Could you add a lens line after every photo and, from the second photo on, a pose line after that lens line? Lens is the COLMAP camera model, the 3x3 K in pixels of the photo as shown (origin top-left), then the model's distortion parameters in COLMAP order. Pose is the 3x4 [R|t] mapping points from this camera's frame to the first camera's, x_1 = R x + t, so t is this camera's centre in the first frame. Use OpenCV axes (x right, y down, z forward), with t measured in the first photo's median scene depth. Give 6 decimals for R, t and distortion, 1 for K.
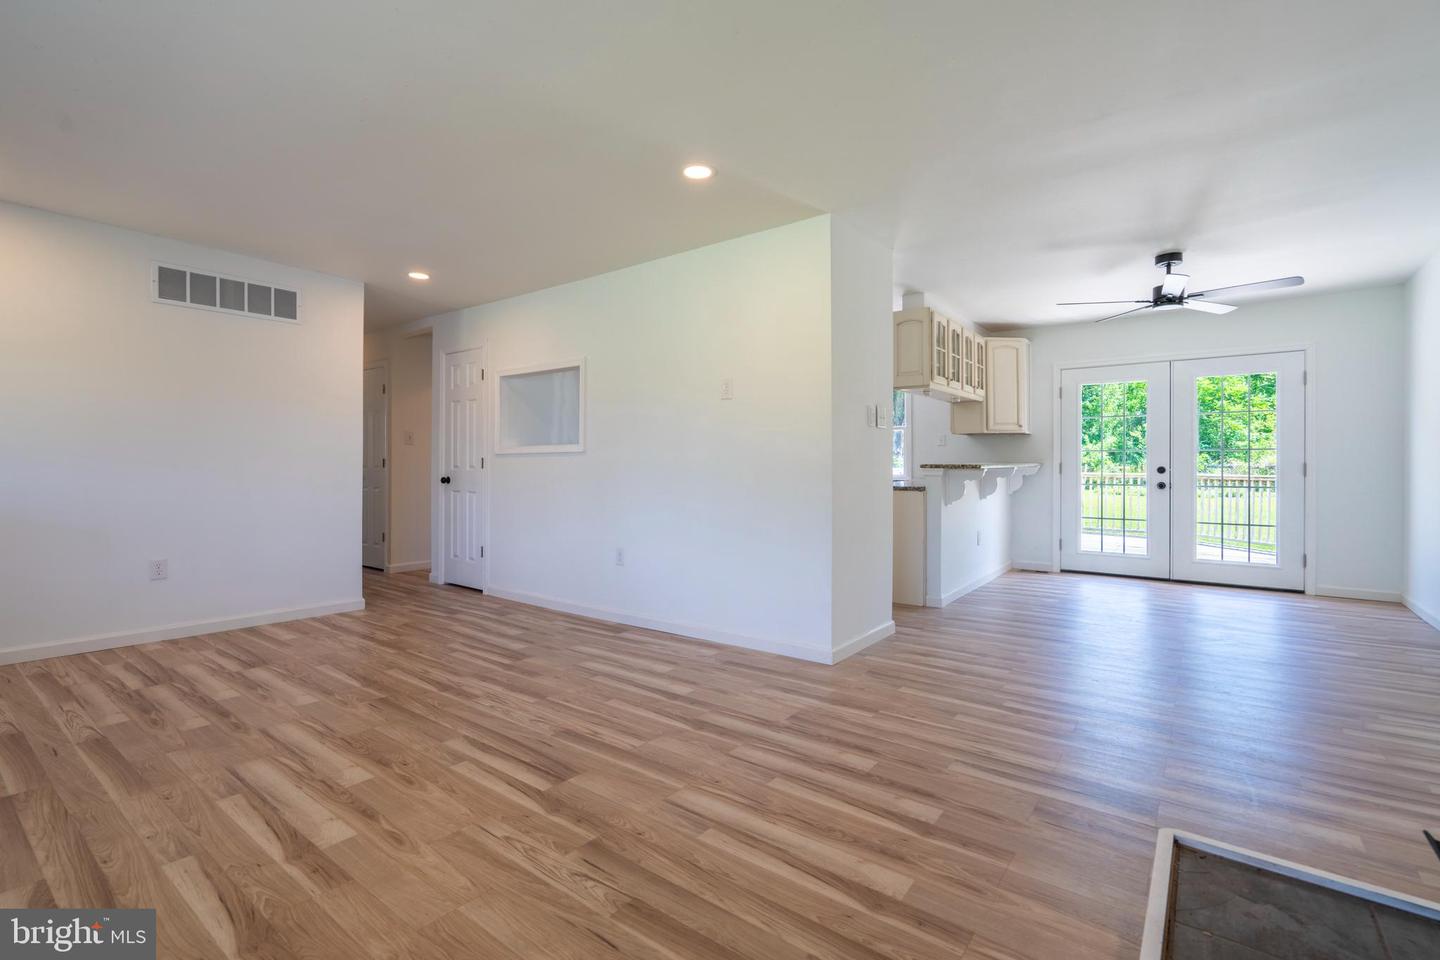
lens RADIAL K [[662.1, 0, 717.8], [0, 662.1, 465.9], [0, 0, 1]] dist [-0.006747, 0.003816]
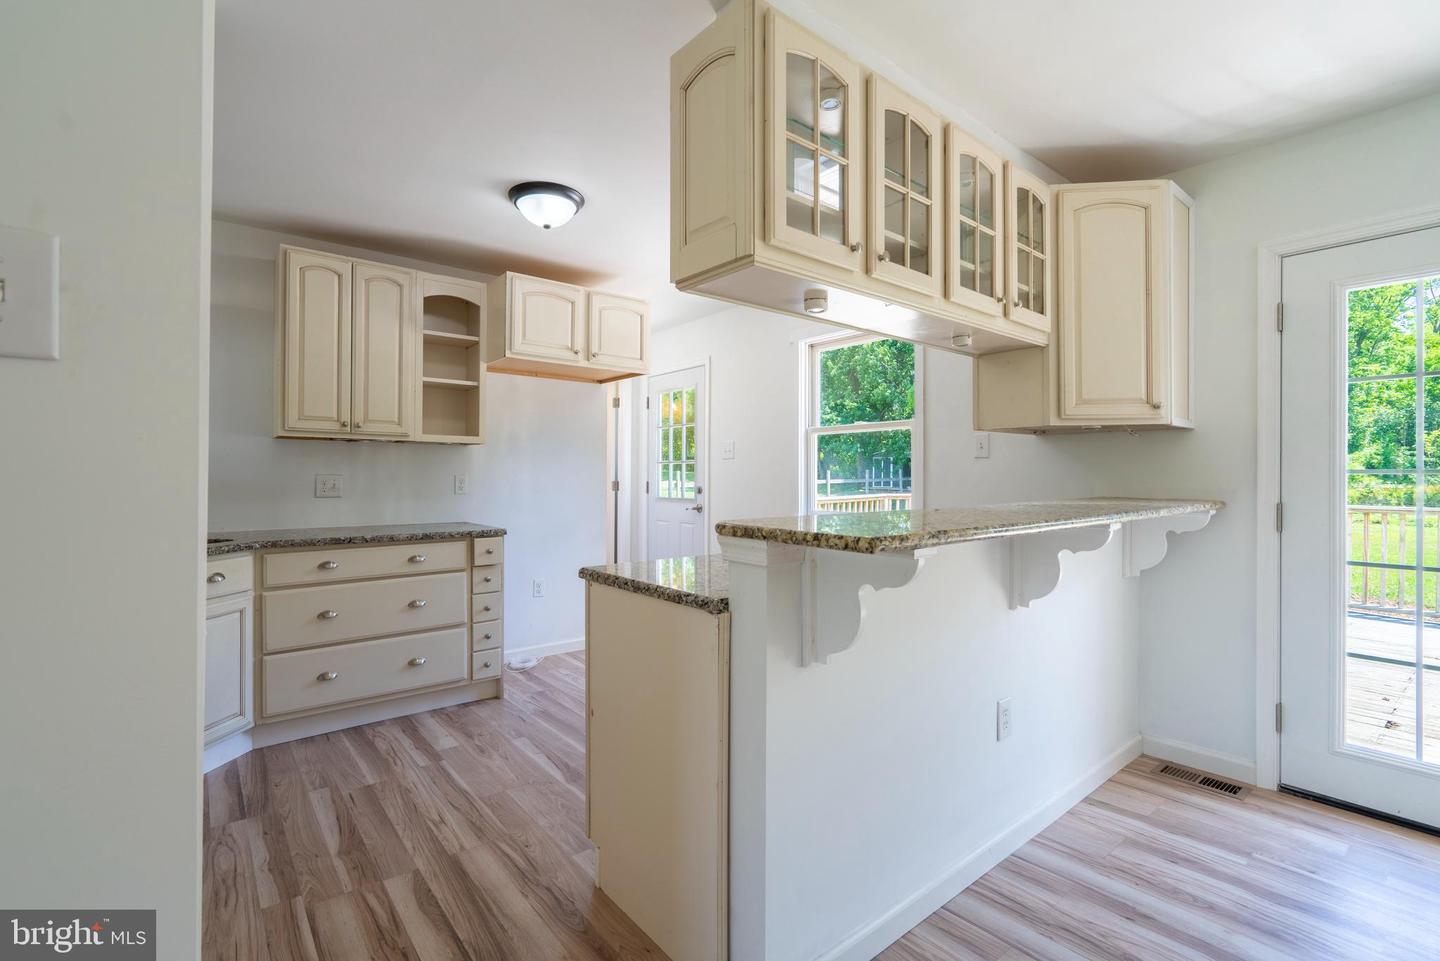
lens RADIAL K [[662.1, 0, 713.9], [0, 662.1, 474.0], [0, 0, 1]] dist [-0.006747, 0.003816]
pose [[0.970920, 0.002279, -0.239392, 0.403098], [-0.004070, 0.999967, -0.006988, -0.022809], [0.239368, 0.007760, 0.970898, 0.759583]]
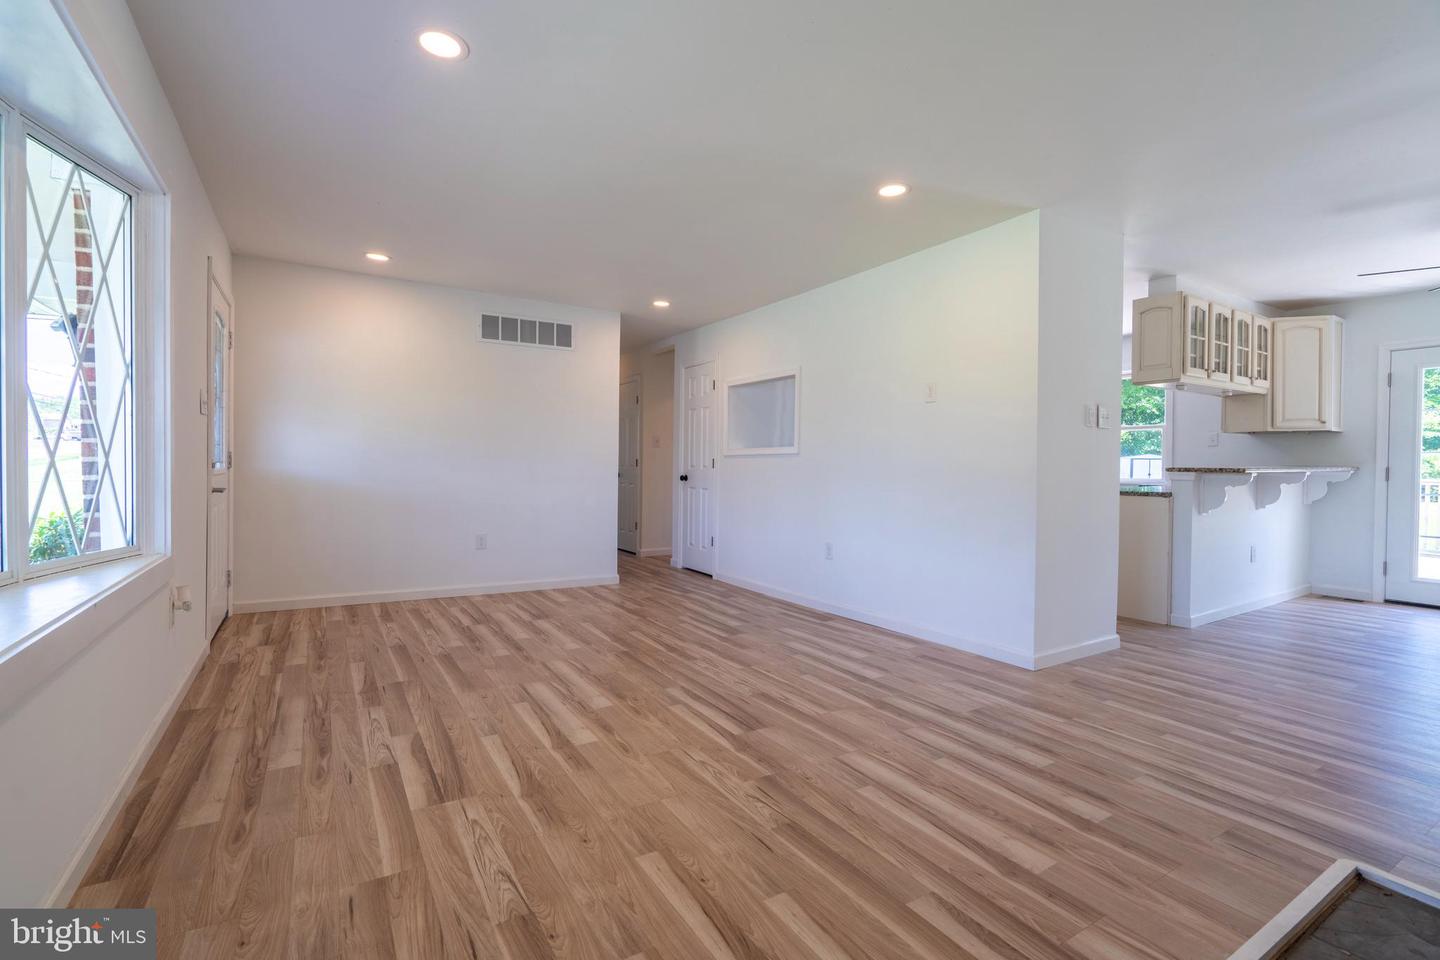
lens RADIAL K [[662.1, 0, 710.7], [0, 662.1, 473.3], [0, 0, 1]] dist [-0.006747, 0.003816]
pose [[0.931615, 0.011378, -0.363270, 0.059423], [-0.007722, 0.999904, 0.011514, 0.000132], [0.363366, -0.007922, 0.931613, -0.065504]]
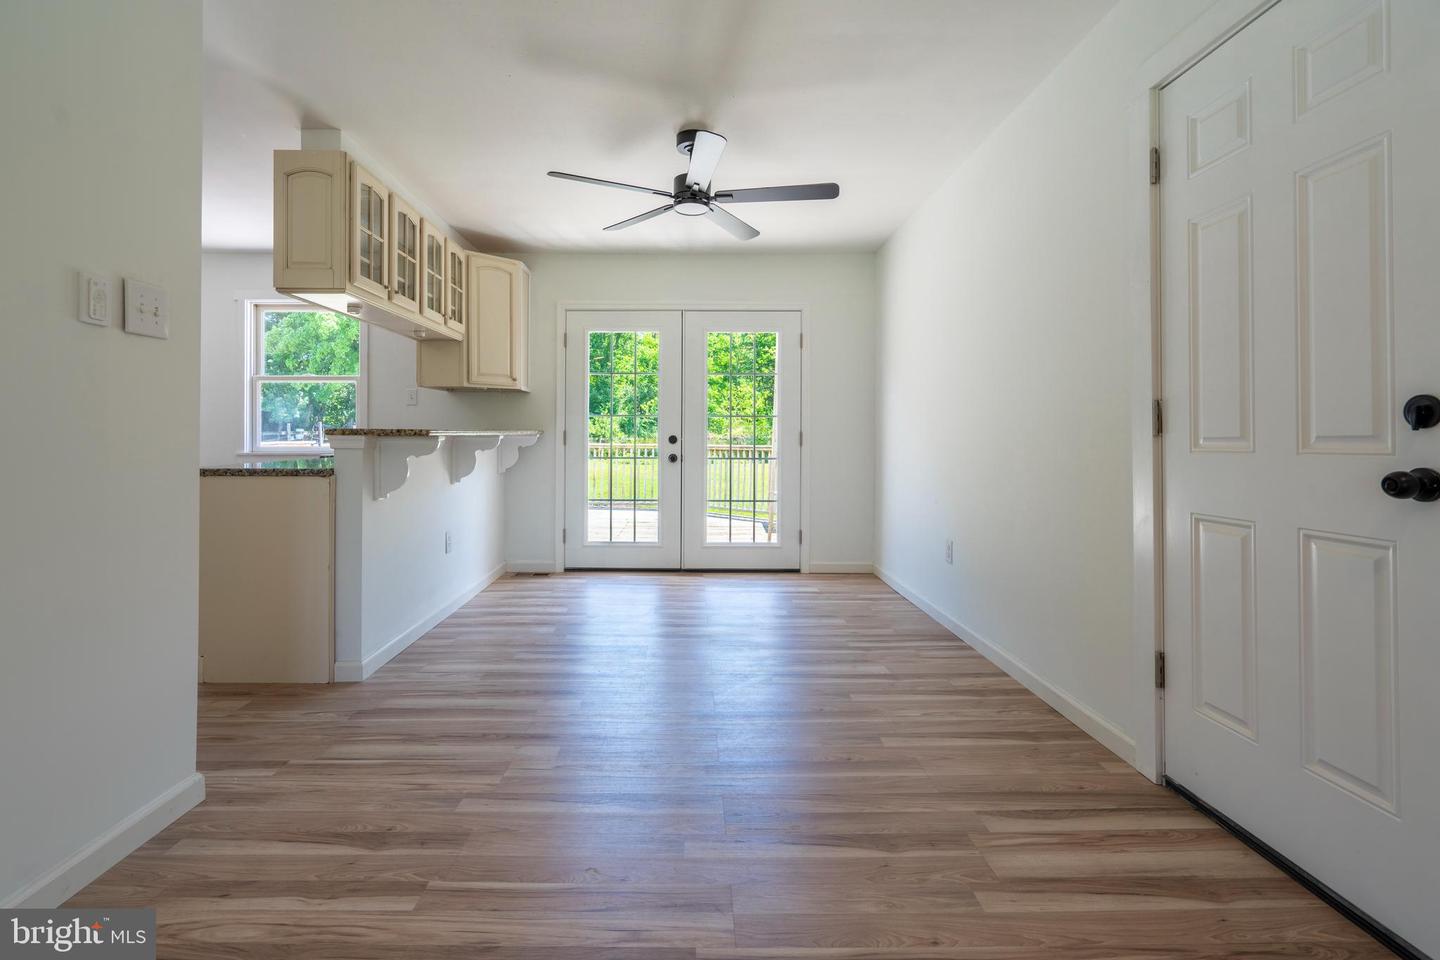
lens RADIAL K [[662.1, 0, 683.3], [0, 662.1, 437.7], [0, 0, 1]] dist [-0.006747, 0.003816]
pose [[0.808155, 0.002783, 0.588964, 0.237854], [-0.003350, 0.999994, -0.000129, 0.004974], [-0.588961, -0.001869, 0.808160, 0.398346]]
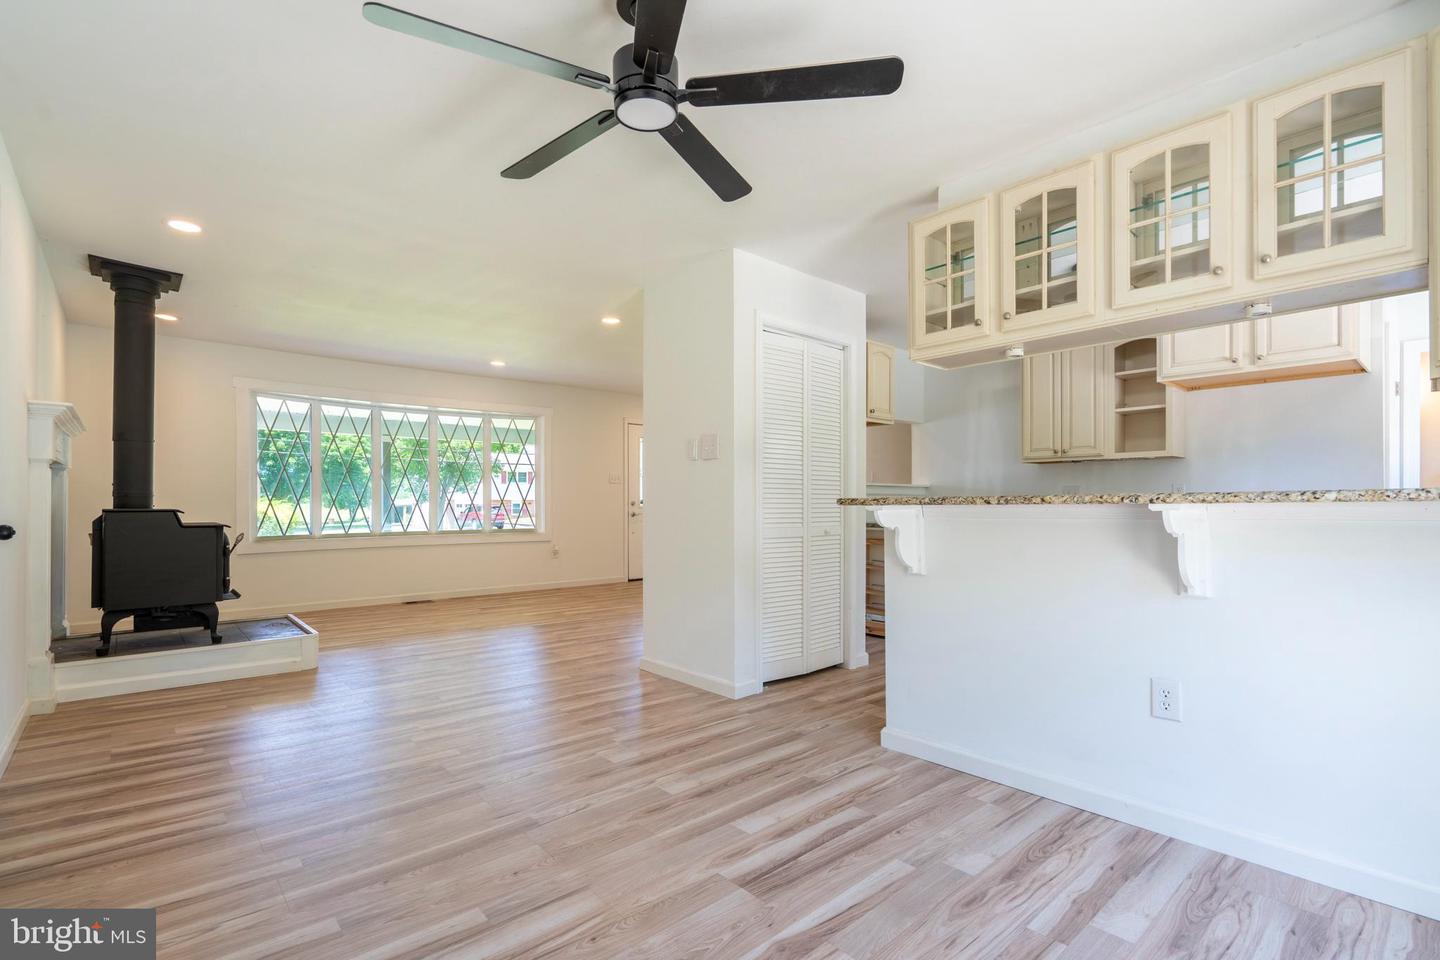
lens RADIAL K [[662.1, 0, 713.1], [0, 662.1, 501.4], [0, 0, 1]] dist [-0.006747, 0.003816]
pose [[-0.198312, -0.005468, -0.980124, 0.983056], [-0.002782, 0.999984, -0.005016, 0.006222], [0.980135, 0.001732, -0.198324, 1.024052]]
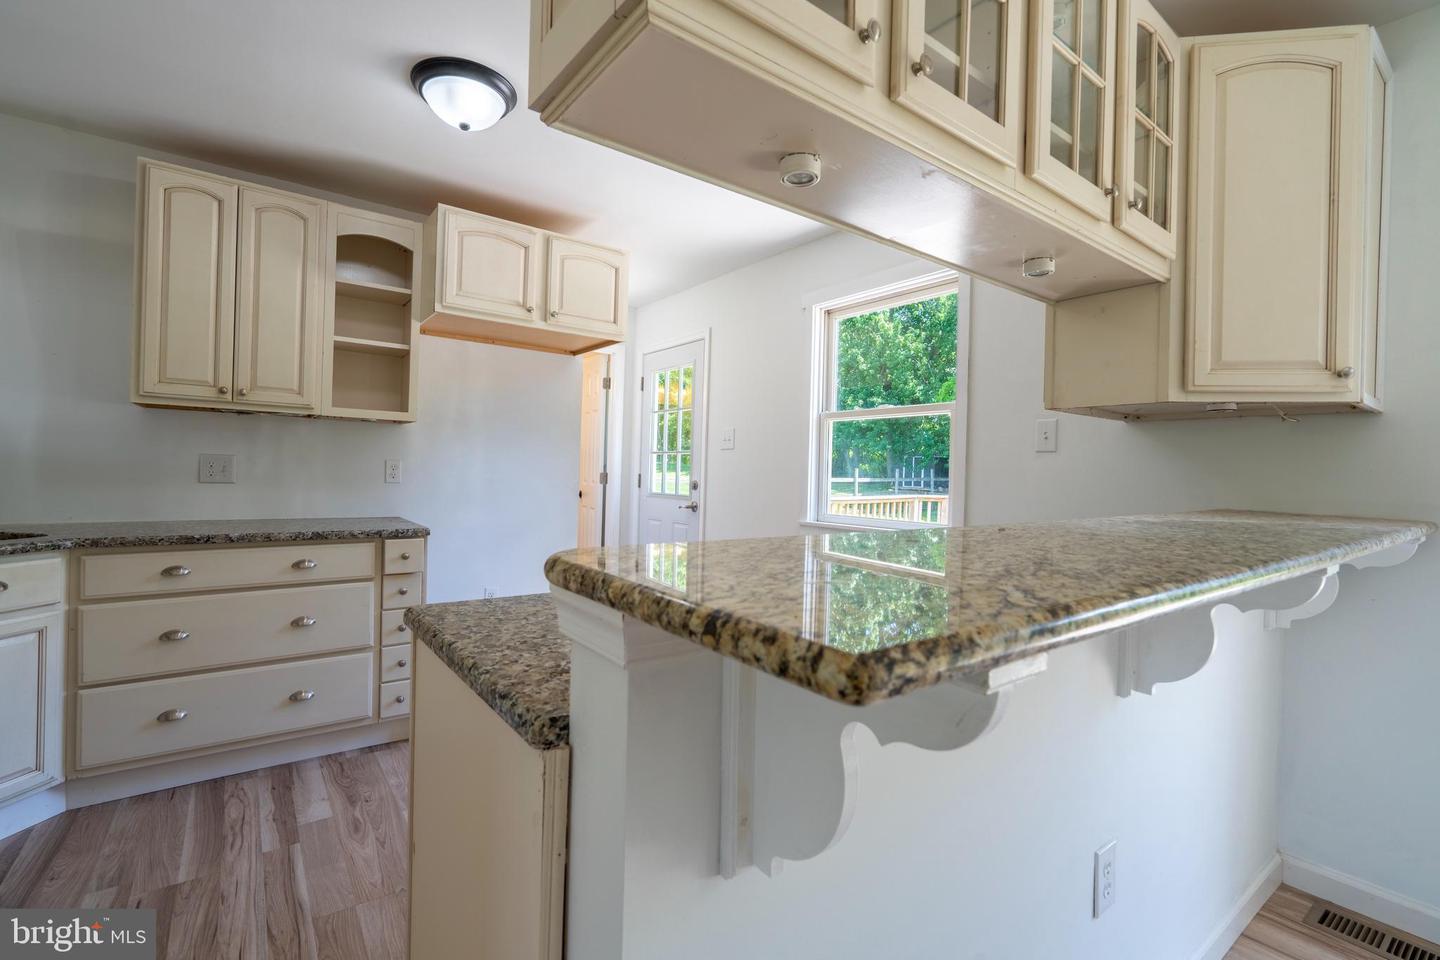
lens RADIAL K [[662.1, 0, 712.7], [0, 662.1, 474.1], [0, 0, 1]] dist [-0.006747, 0.003816]
pose [[0.958768, 0.027788, -0.282830, 0.405817], [-0.028785, 0.999585, 0.000632, -0.021168], [0.282730, 0.007536, 0.959170, 0.933089]]
